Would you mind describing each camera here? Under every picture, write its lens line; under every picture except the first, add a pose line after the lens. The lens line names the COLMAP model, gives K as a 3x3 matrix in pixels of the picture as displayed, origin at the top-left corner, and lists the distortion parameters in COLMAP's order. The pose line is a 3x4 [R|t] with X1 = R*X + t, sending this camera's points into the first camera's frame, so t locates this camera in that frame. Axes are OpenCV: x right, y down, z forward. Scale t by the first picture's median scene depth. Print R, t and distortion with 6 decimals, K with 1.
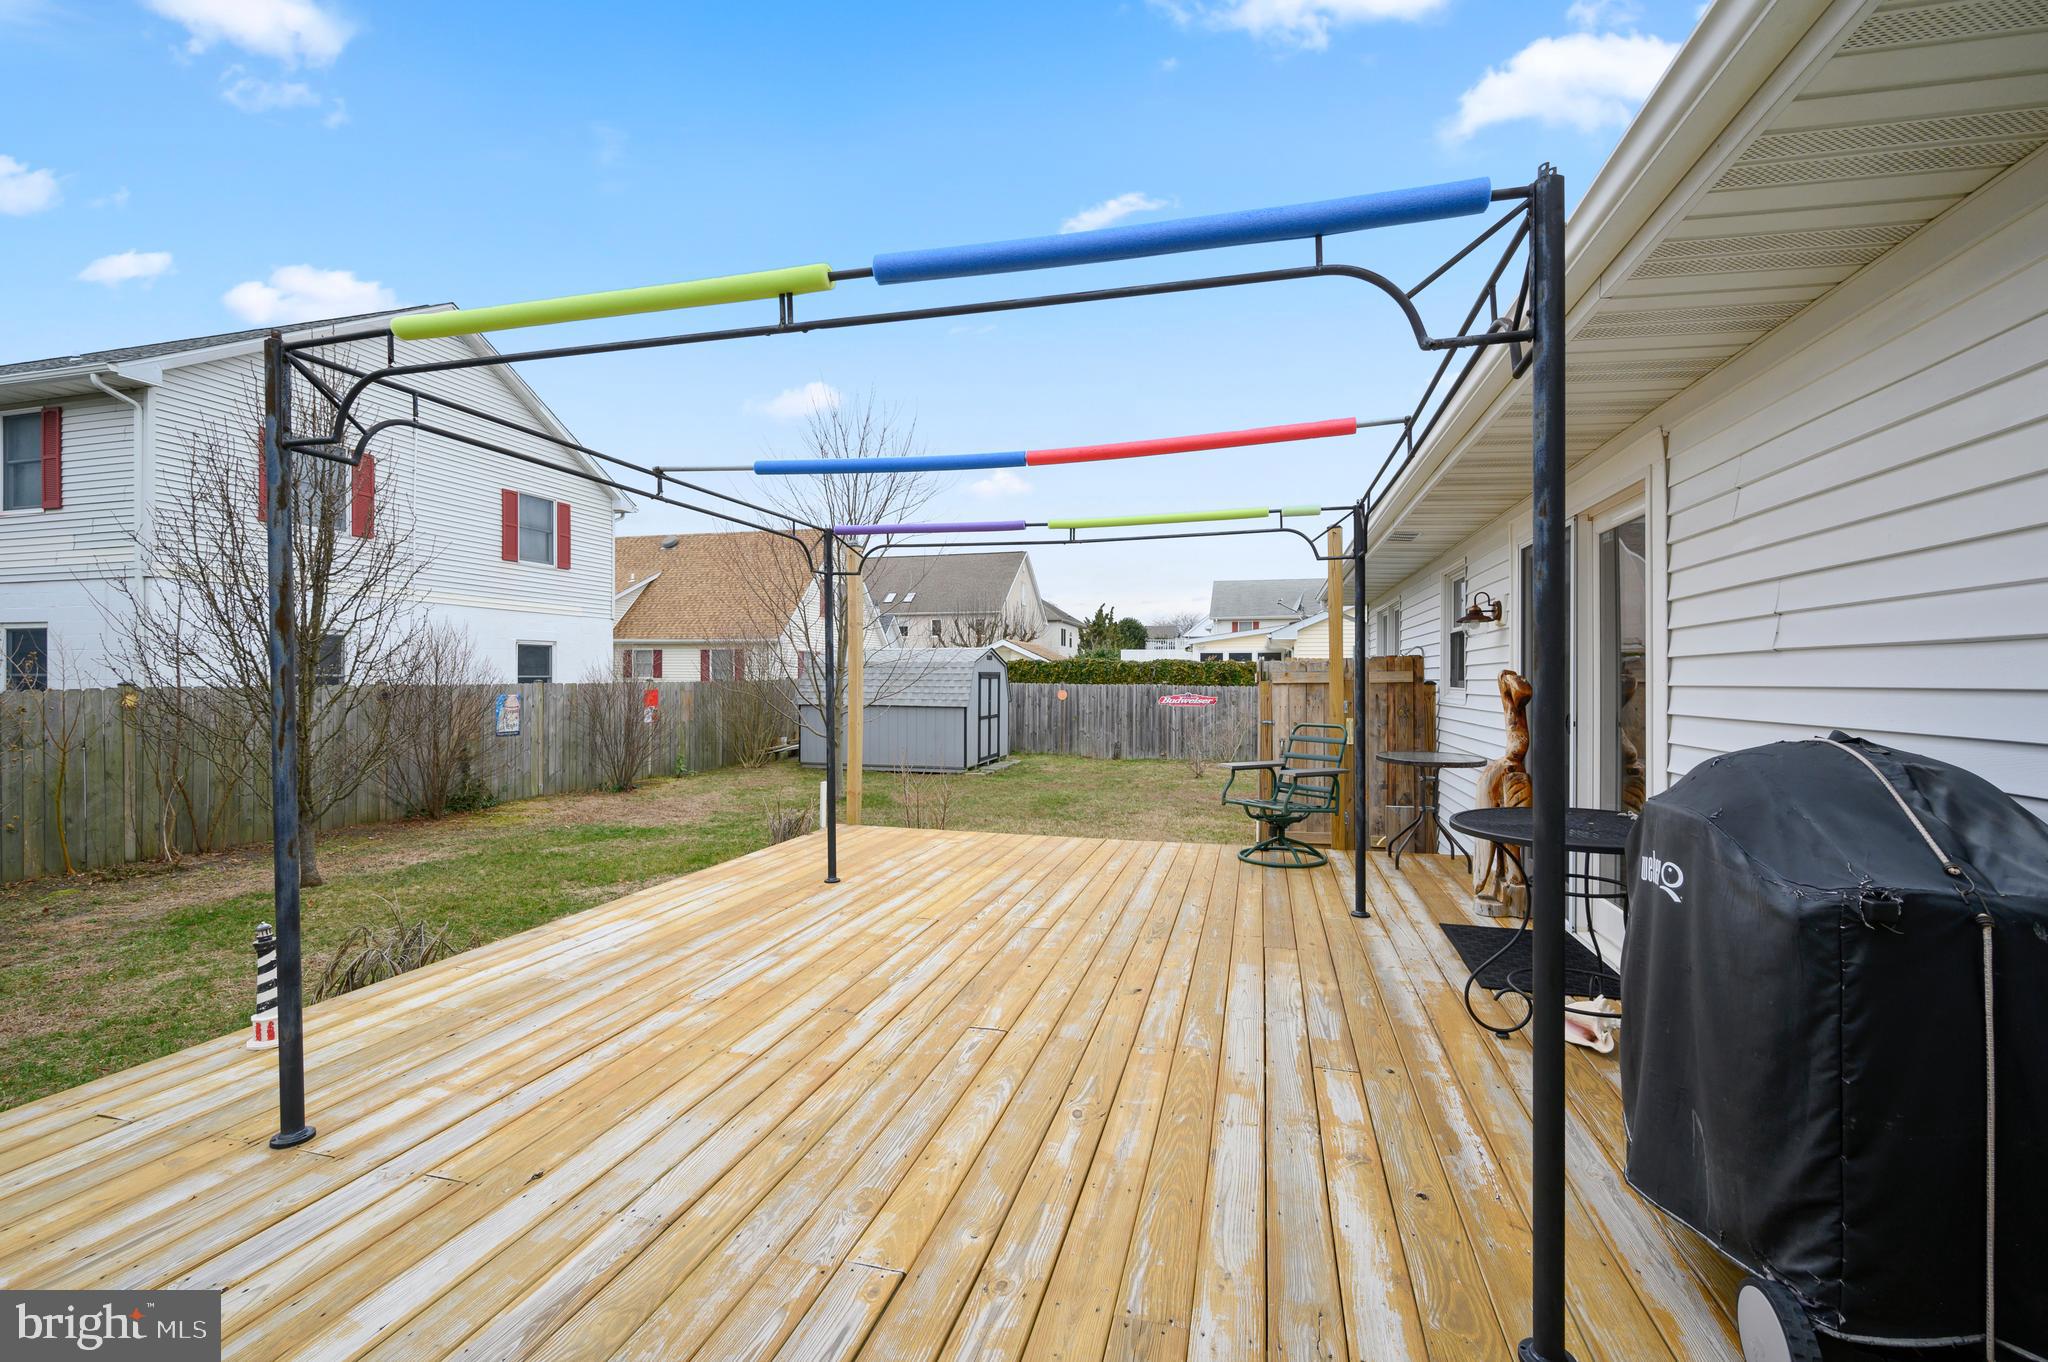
lens RADIAL K [[862.4, 0, 1024.0], [0, 862.4, 681.0], [0, 0, 1]] dist [-0.000513, 0.000084]
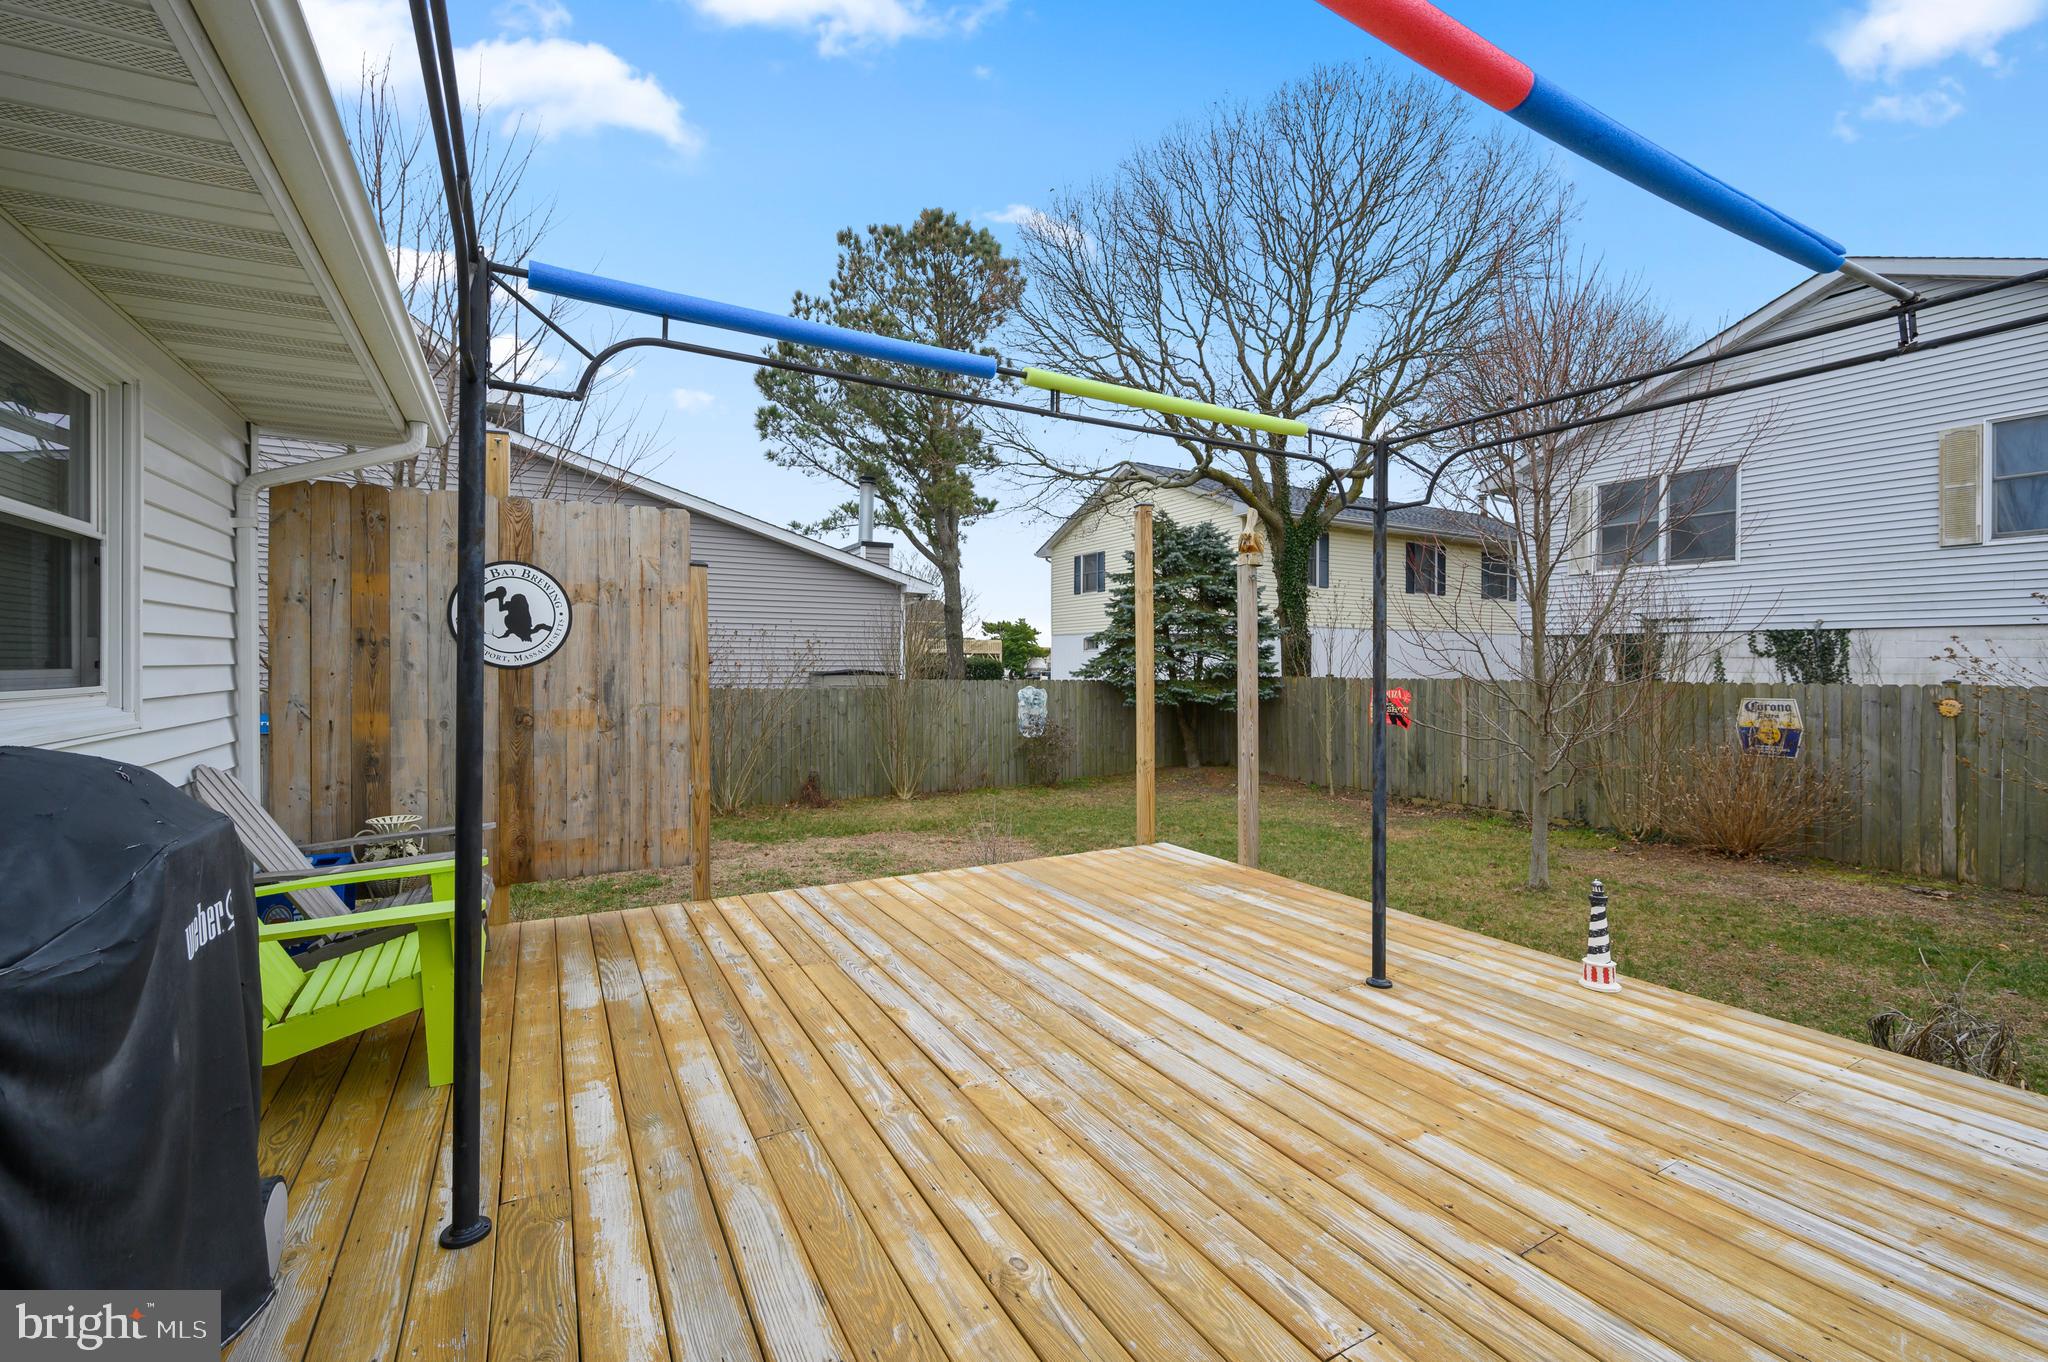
lens RADIAL K [[862.4, 0, 1024.0], [0, 862.4, 681.0], [0, 0, 1]] dist [-0.000513, 0.000084]
pose [[-0.708208, 0.008334, -0.705955, 0.504311], [-0.007984, 0.999772, 0.019812, -0.004510], [0.705959, 0.019667, -0.707980, 1.337130]]
